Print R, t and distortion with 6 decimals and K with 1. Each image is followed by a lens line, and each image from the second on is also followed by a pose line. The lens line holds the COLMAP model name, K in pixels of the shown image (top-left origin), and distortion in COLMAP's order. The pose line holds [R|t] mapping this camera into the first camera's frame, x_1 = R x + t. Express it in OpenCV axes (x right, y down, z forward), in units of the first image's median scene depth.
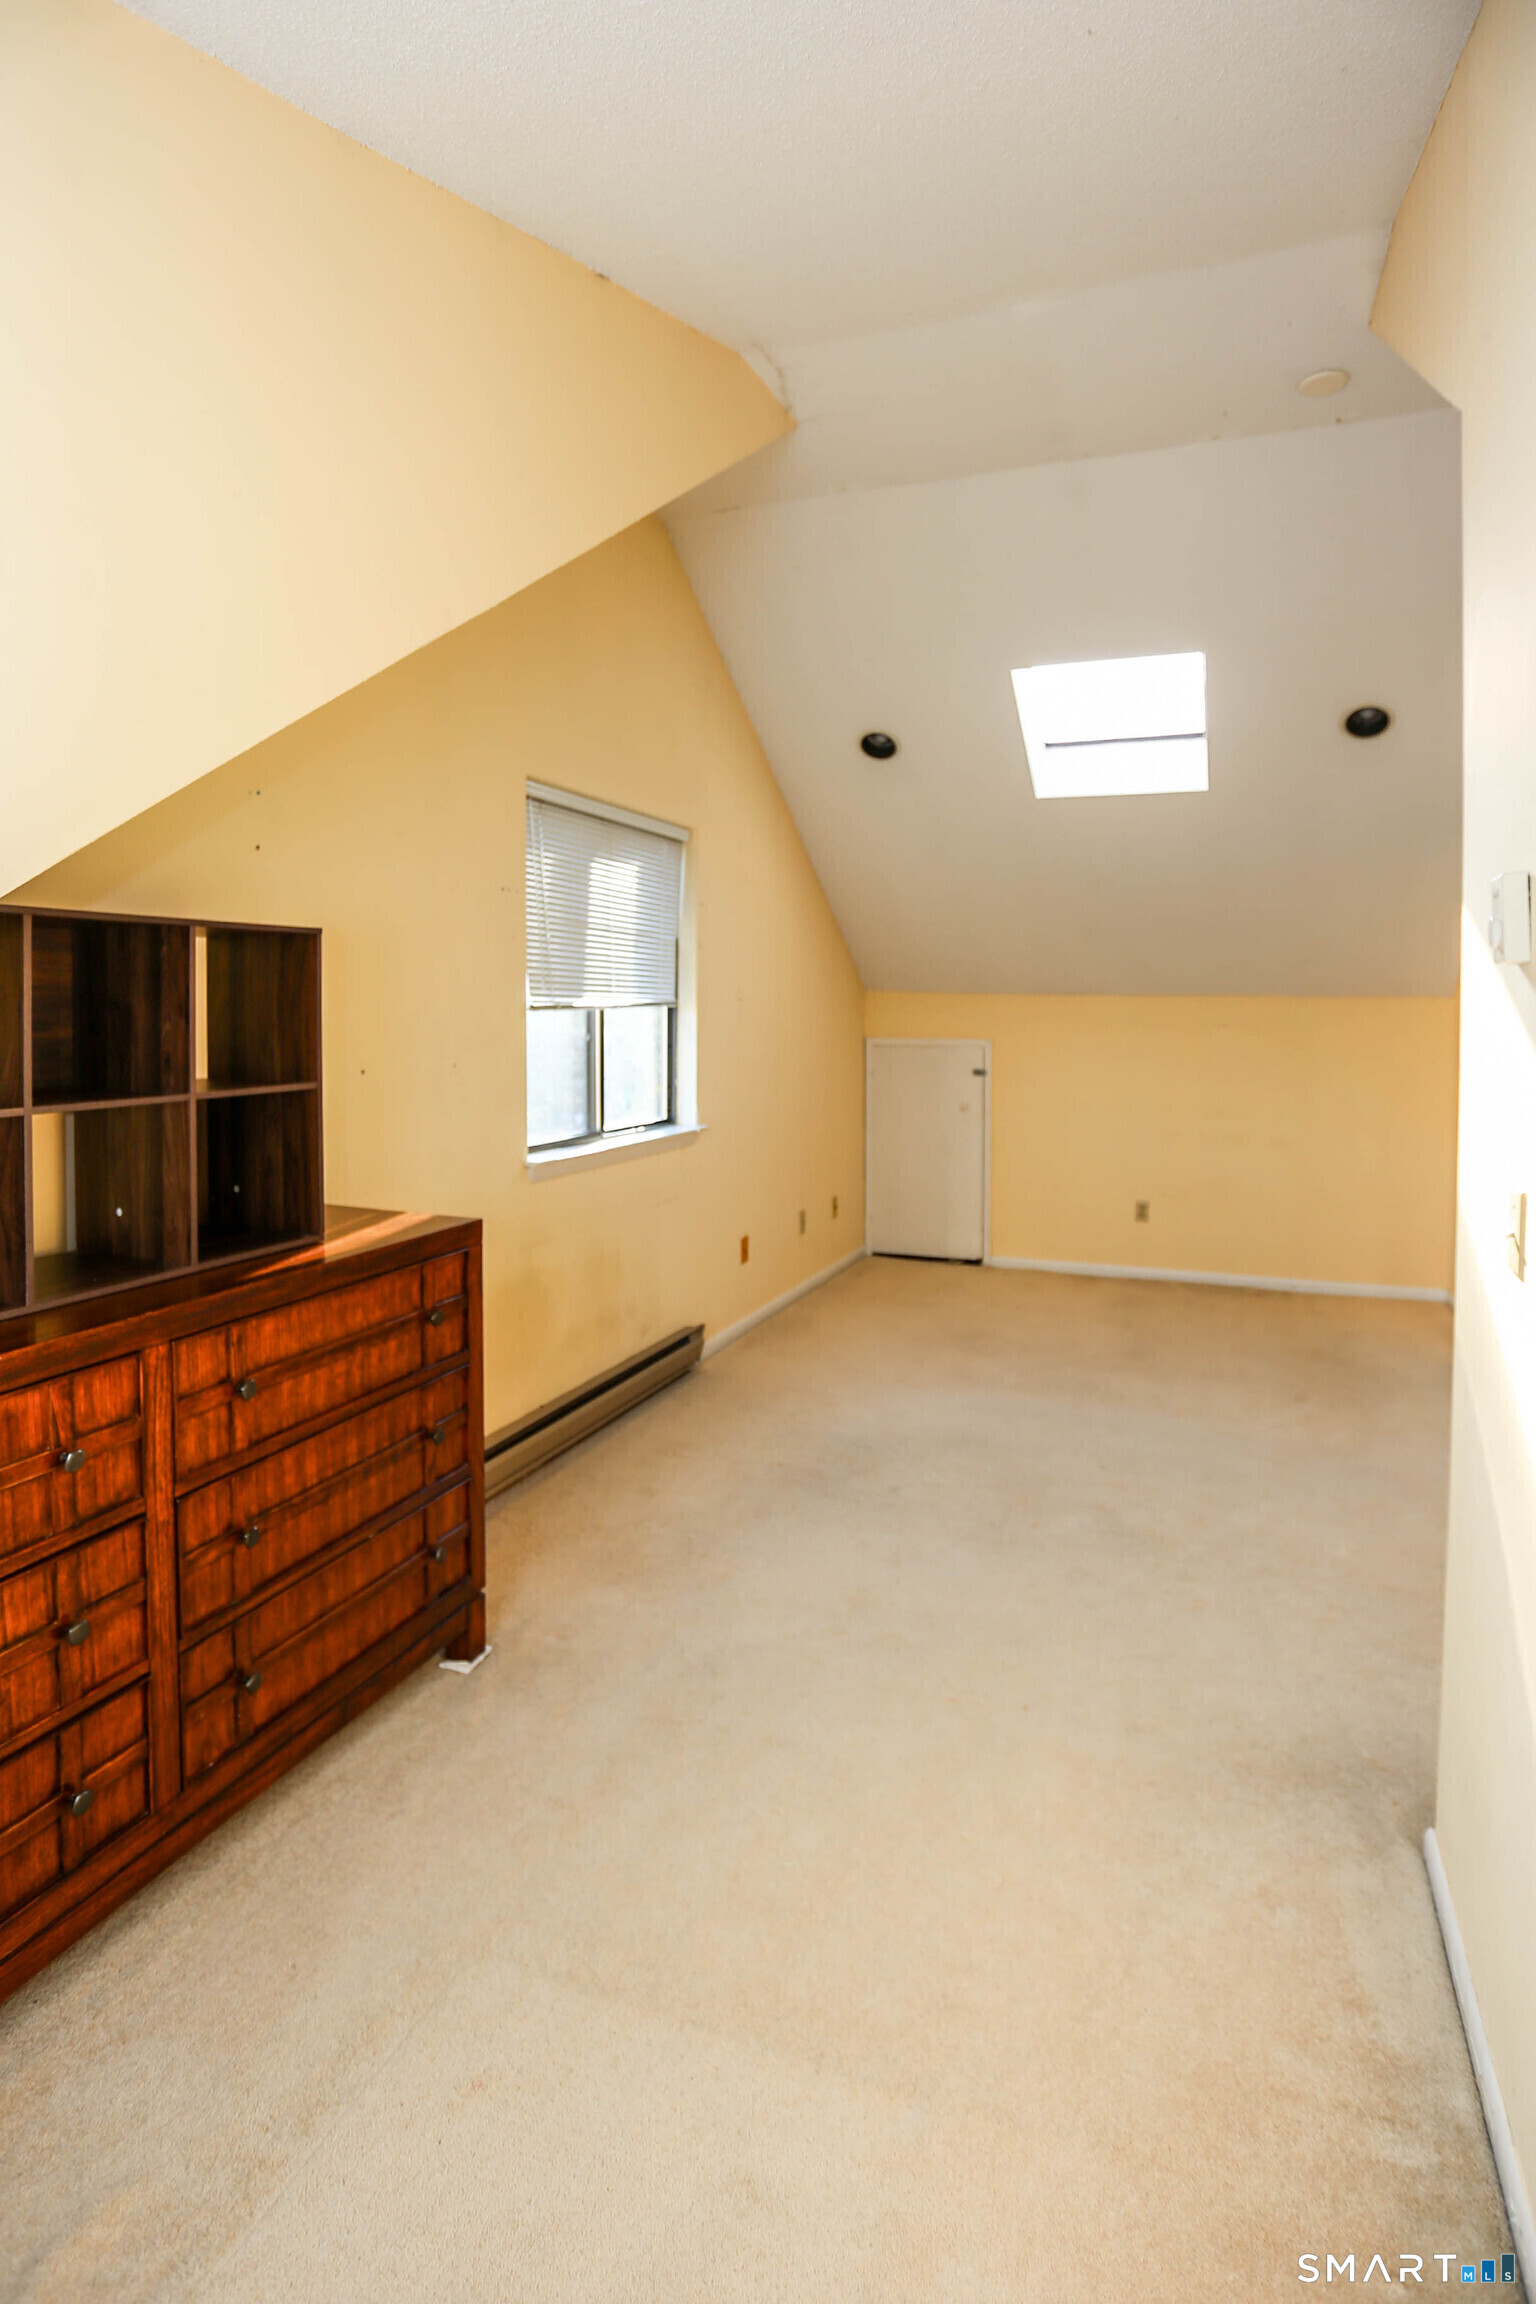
lens RADIAL K [[1174.1, 0, 768.0], [0, 1174.1, 1152.0], [0, 0, 1]] dist [0.000510, 0.000837]
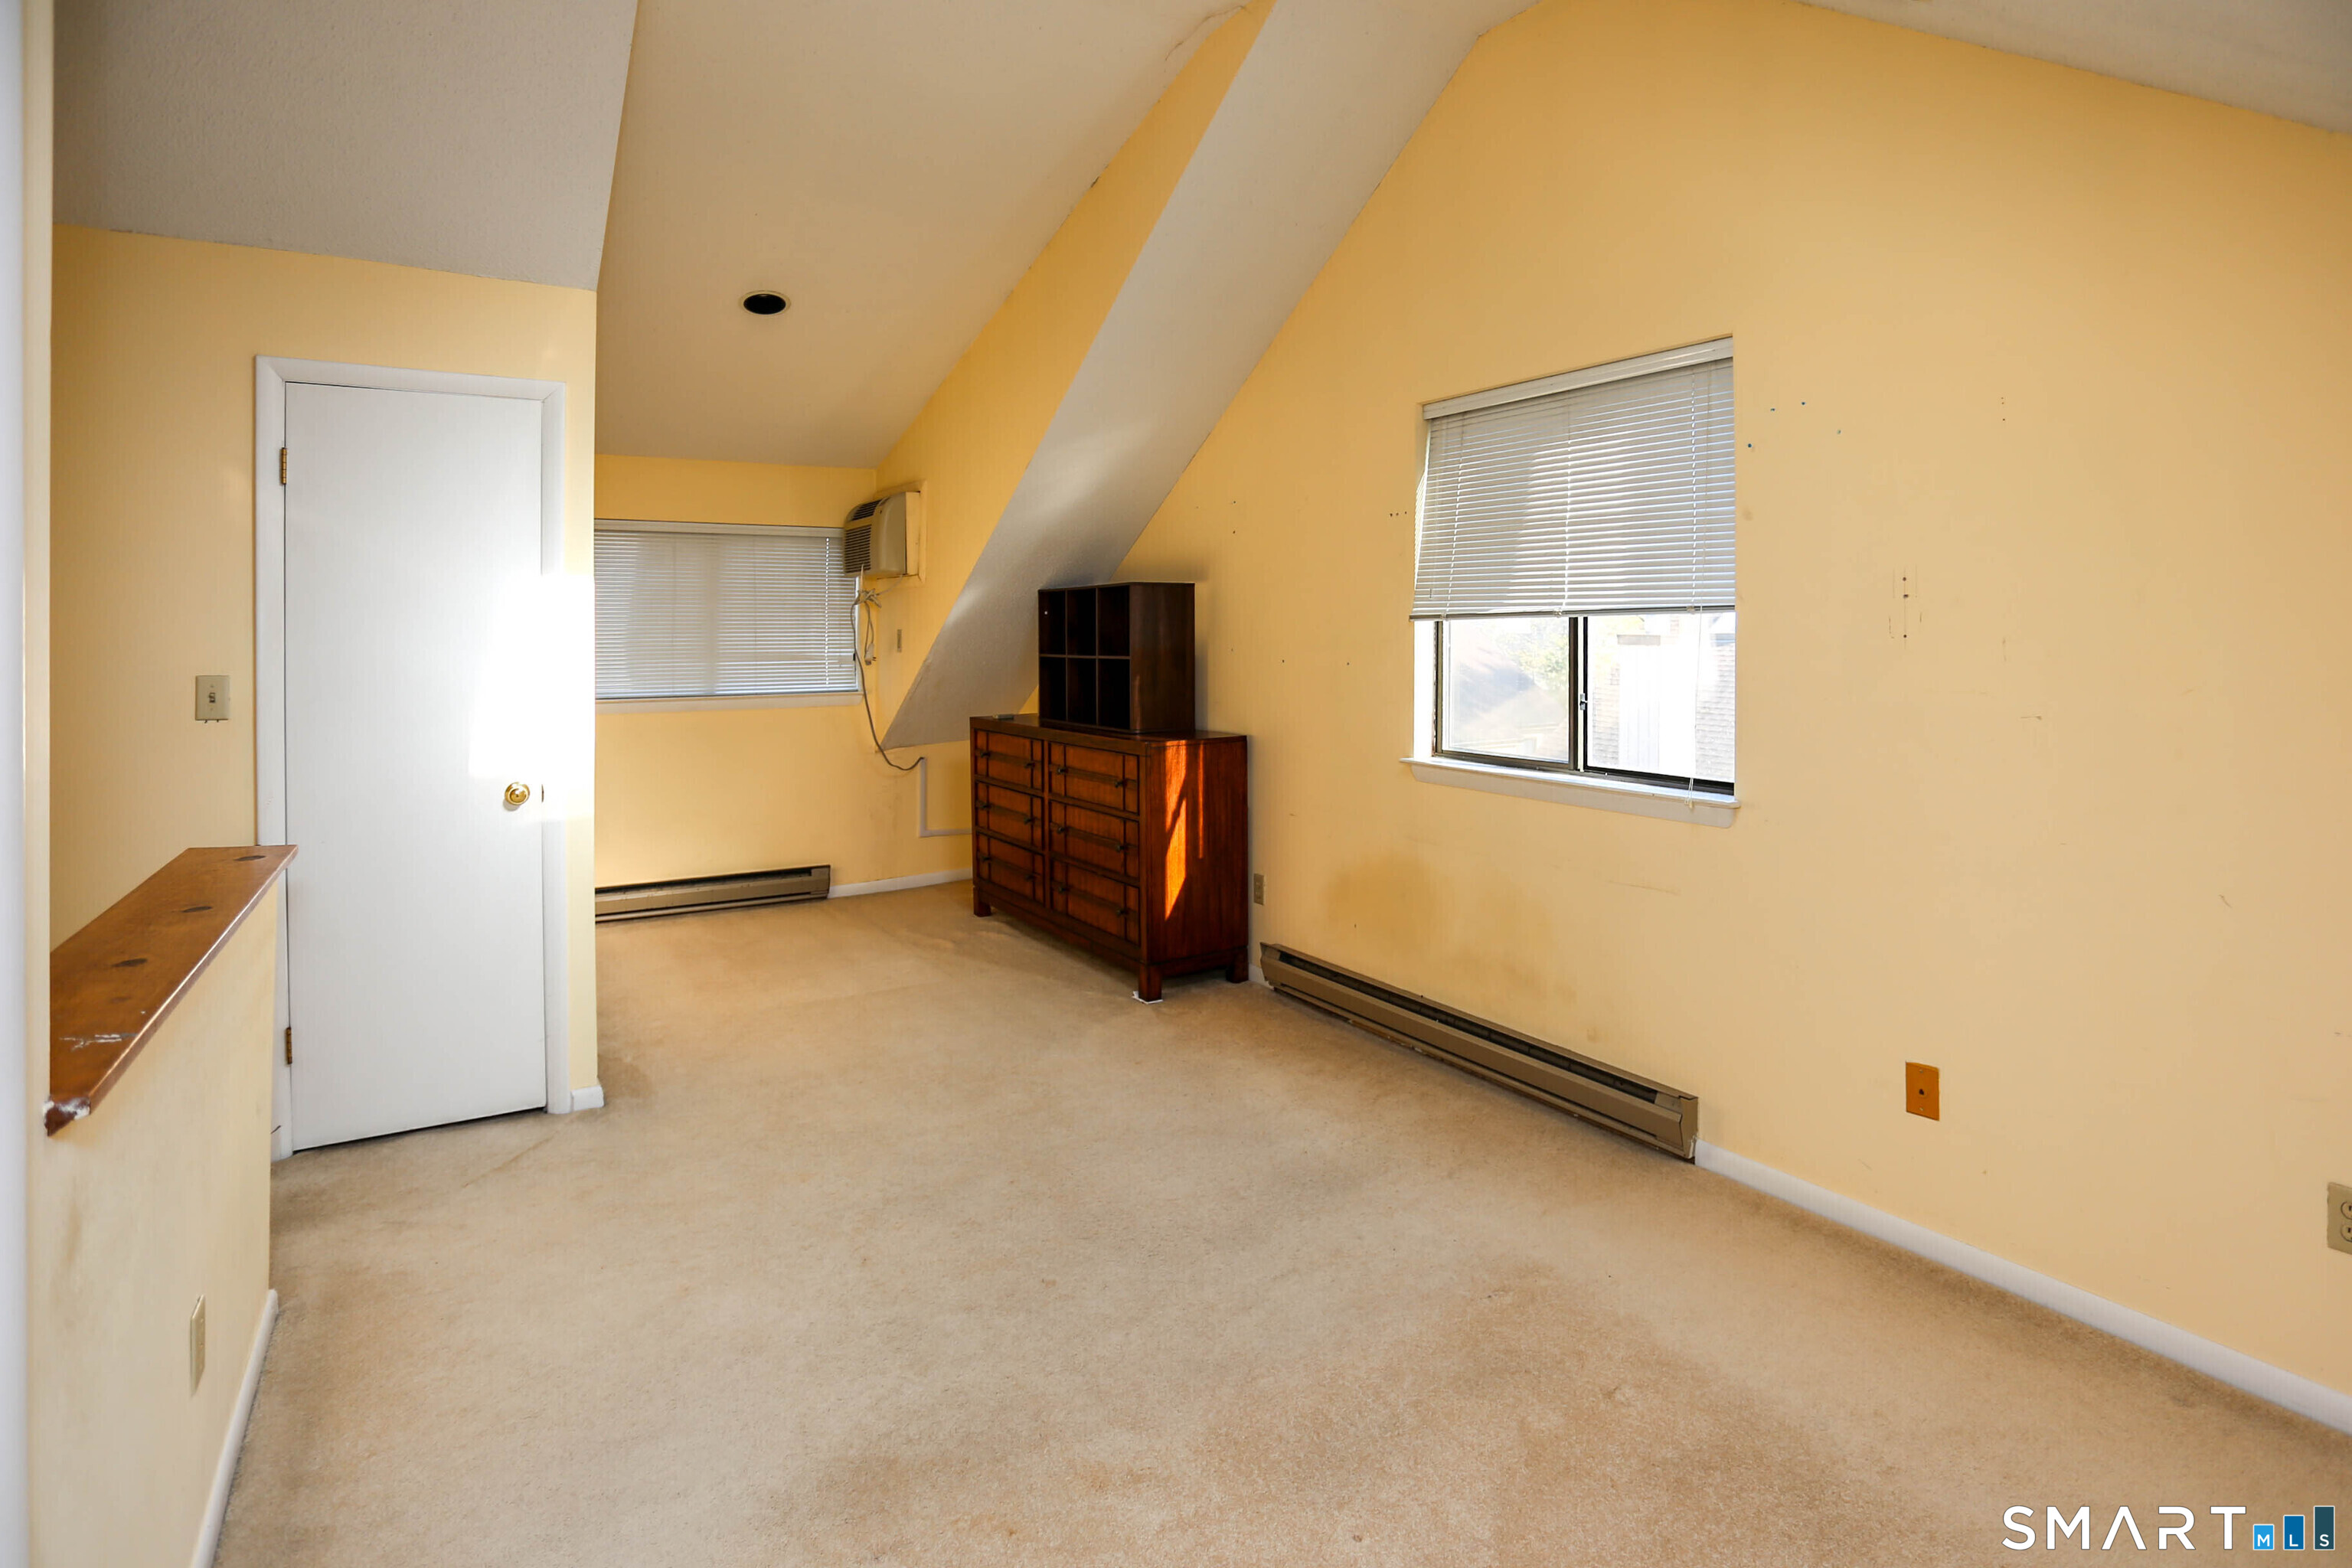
lens RADIAL K [[1257.7, 0, 1176.0], [0, 1257.7, 784.0], [0, 0, 1]] dist [0.000430, 0.000198]
pose [[-0.593864, 0.083345, -0.800237, 1.247787], [-0.103539, 0.978433, 0.178742, -0.224290], [0.797875, 0.189004, -0.572427, 2.162833]]
